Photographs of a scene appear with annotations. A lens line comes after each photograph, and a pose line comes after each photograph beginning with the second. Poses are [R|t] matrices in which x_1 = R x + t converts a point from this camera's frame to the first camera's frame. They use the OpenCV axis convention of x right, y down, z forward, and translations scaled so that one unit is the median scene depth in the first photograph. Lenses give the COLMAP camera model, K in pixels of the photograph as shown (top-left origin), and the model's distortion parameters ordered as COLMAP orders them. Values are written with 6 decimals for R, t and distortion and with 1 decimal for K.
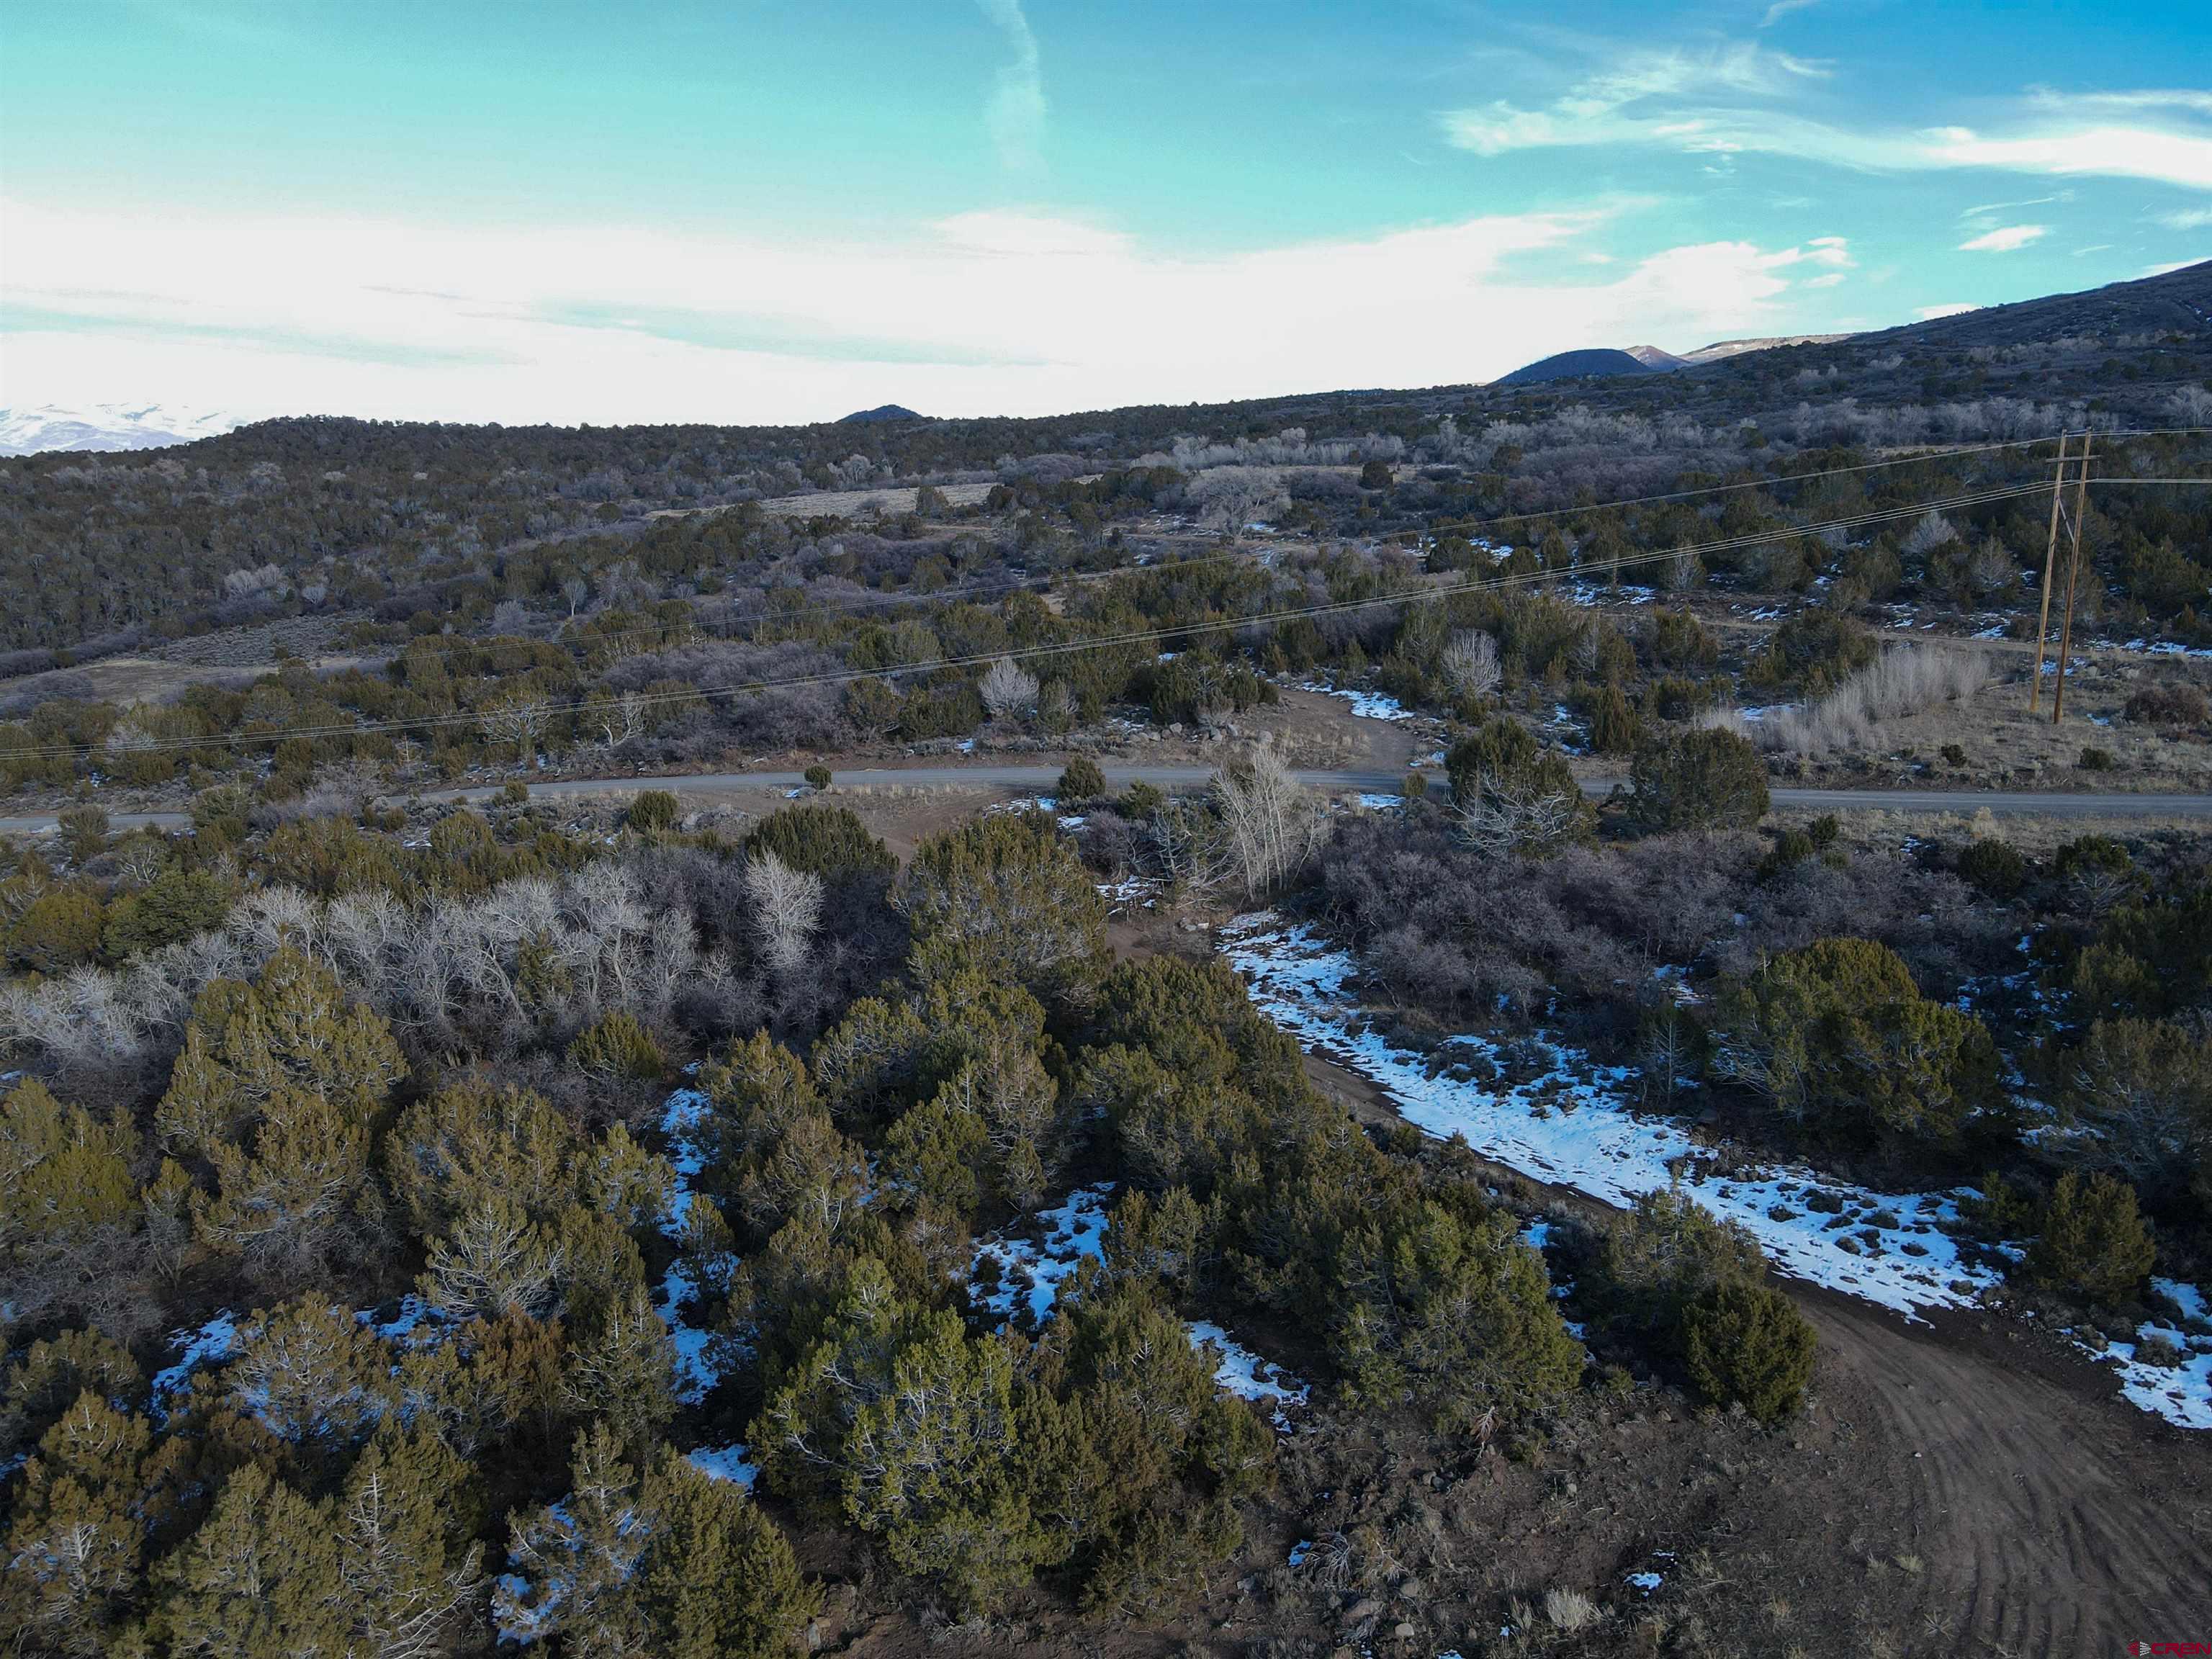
lens RADIAL K [[1623.4, 0, 1095.7], [0, 1623.4, 842.7], [0, 0, 1]] dist [-0.002025, 0.021389]
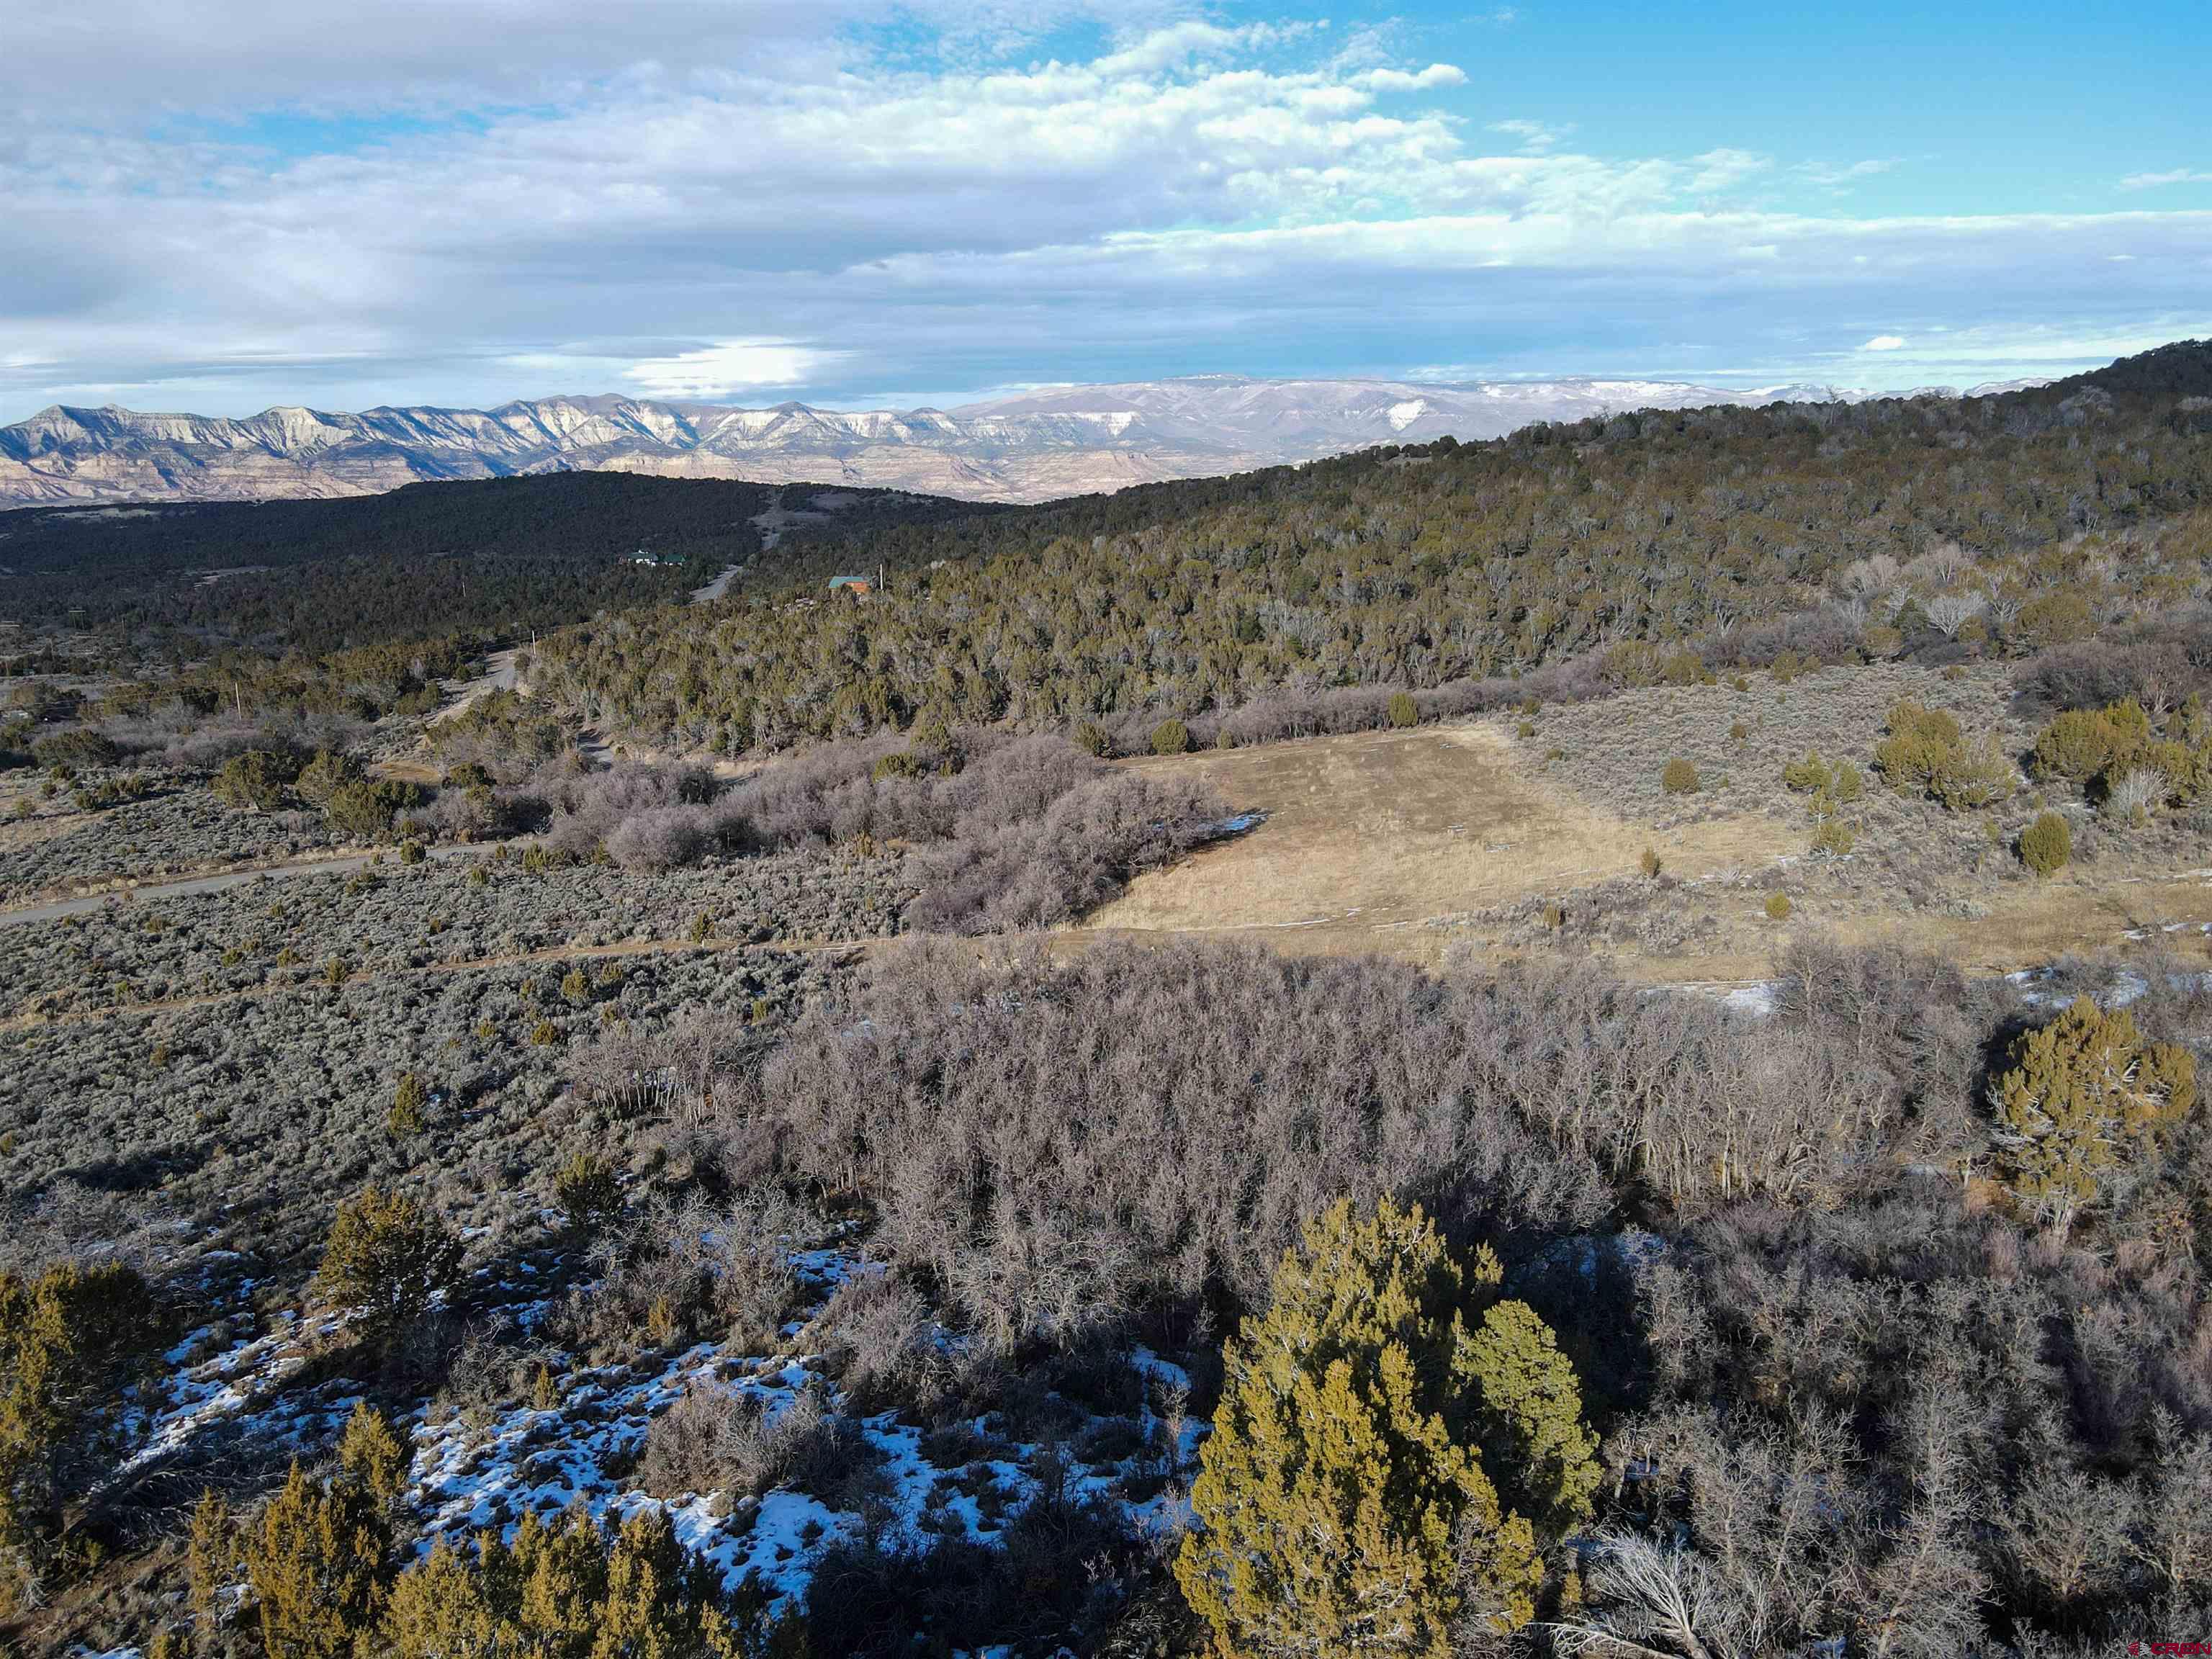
lens RADIAL K [[1623.4, 0, 1091.2], [0, 1623.4, 824.4], [0, 0, 1]] dist [-0.002025, 0.021389]
pose [[0.489247, 0.183613, -0.852598, -0.245970], [-0.180429, 0.977748, 0.107029, -0.125395], [0.853278, 0.101470, 0.511489, 0.707423]]
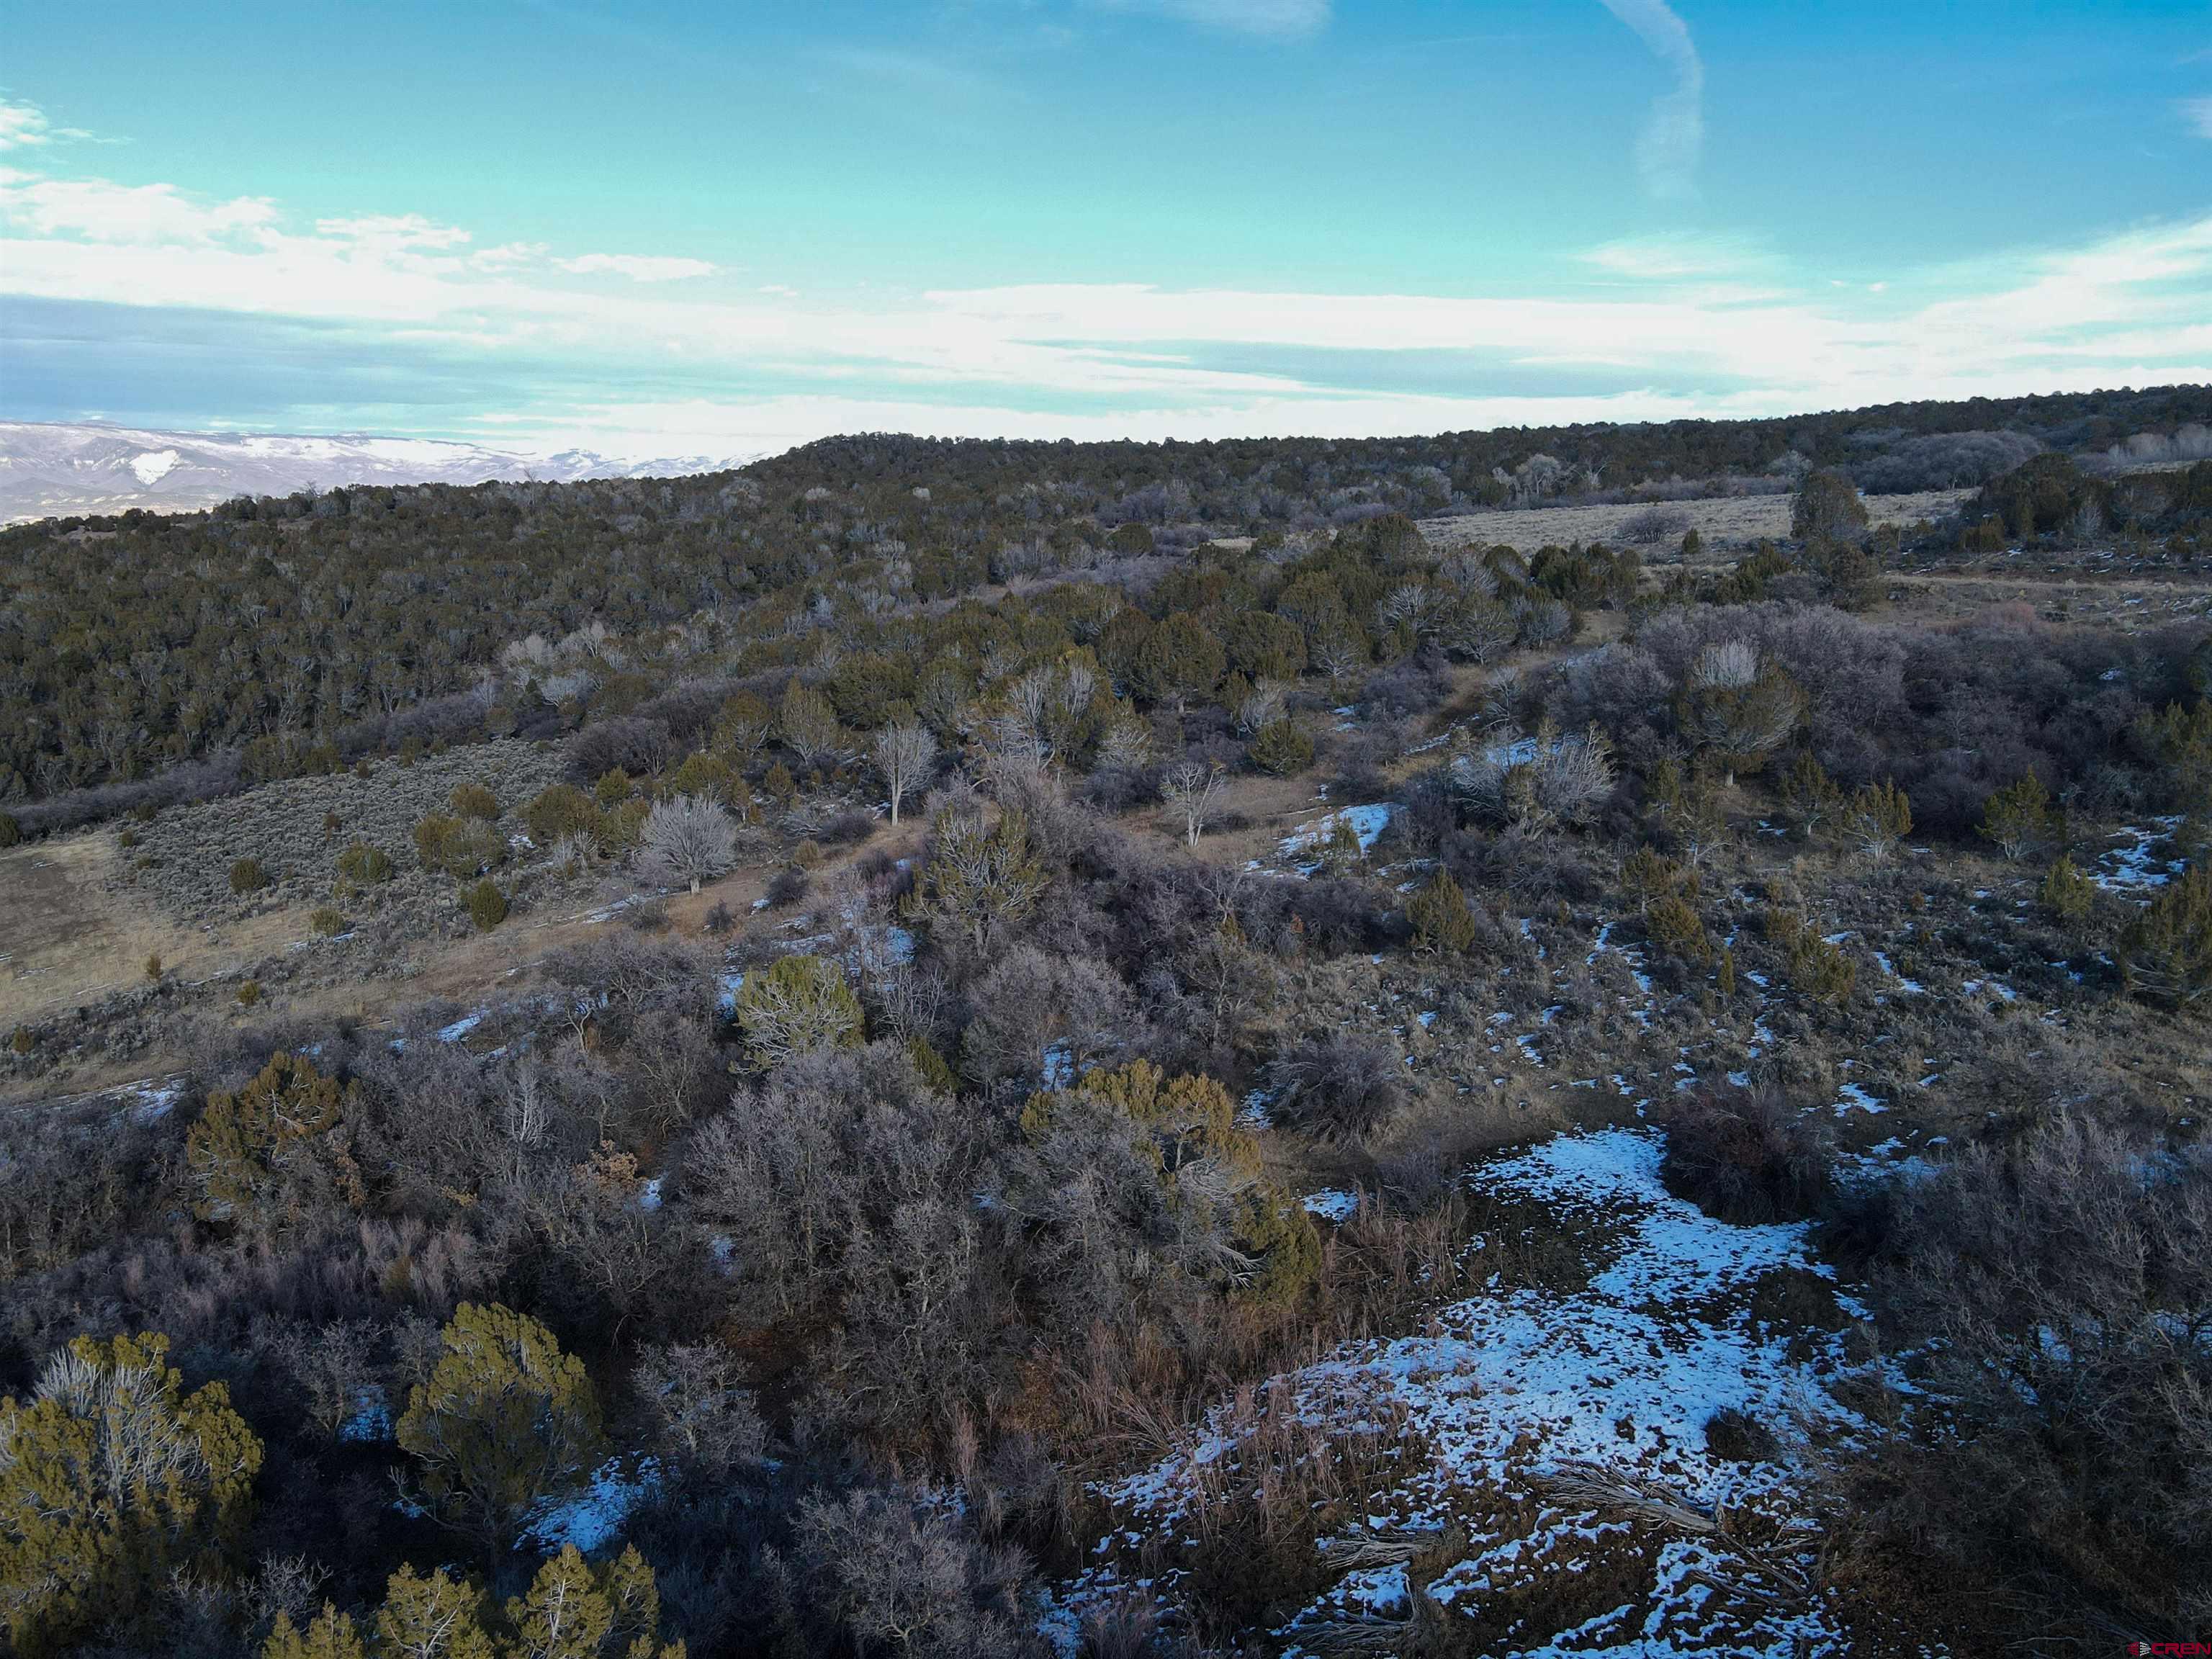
lens RADIAL K [[1623.4, 0, 1095.2], [0, 1623.4, 818.8], [0, 0, 1]] dist [-0.002025, 0.021389]
pose [[0.935793, 0.061939, -0.347068, -0.165743], [-0.074195, 0.996998, -0.022123, -0.141843], [0.344656, 0.046453, 0.937579, 0.713299]]
